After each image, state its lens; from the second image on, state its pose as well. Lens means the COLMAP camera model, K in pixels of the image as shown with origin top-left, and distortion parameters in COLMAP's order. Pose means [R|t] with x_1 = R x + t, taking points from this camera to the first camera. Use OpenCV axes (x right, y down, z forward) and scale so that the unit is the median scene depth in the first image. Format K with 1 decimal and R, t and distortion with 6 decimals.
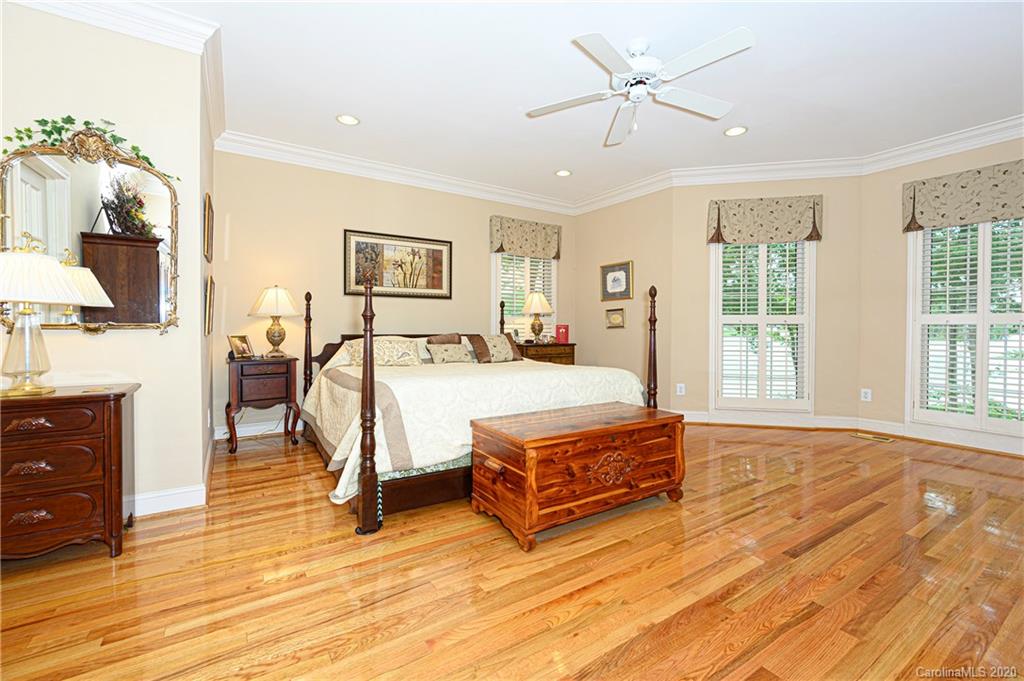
lens RADIAL K [[410.5, 0, 505.7], [0, 410.5, 332.2], [0, 0, 1]] dist [-0.005835, 0.000362]
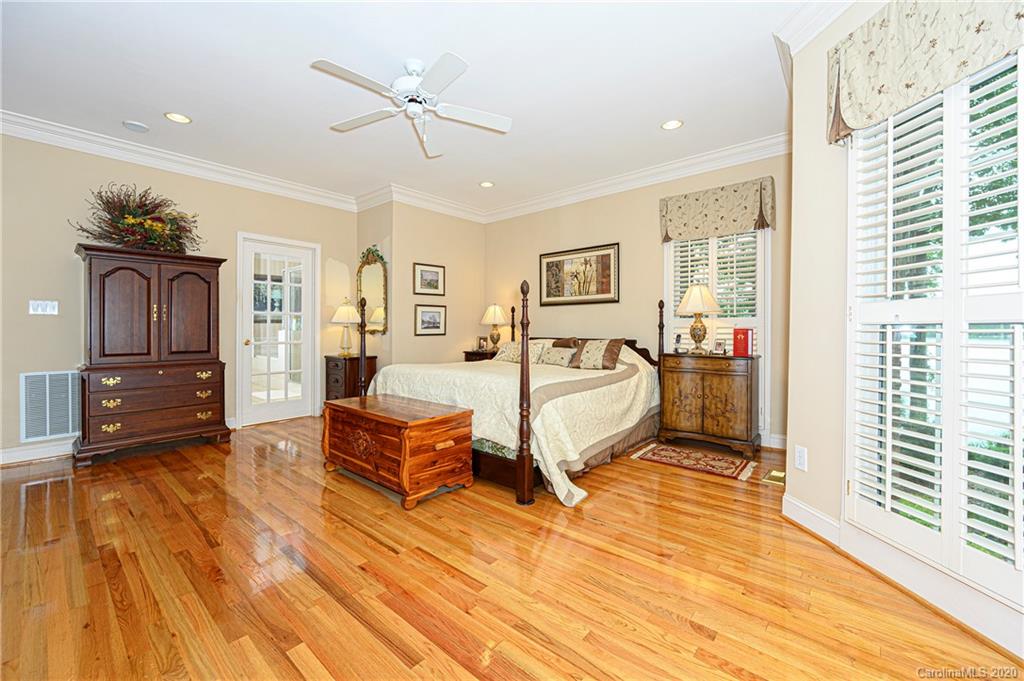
lens RADIAL K [[410.5, 0, 504.3], [0, 410.5, 335.9], [0, 0, 1]] dist [-0.005835, 0.000362]
pose [[0.312681, 0.010171, -0.949804, 0.728776], [-0.013017, 0.999895, 0.006423, -0.005546], [0.949769, 0.010355, 0.312781, 0.468651]]
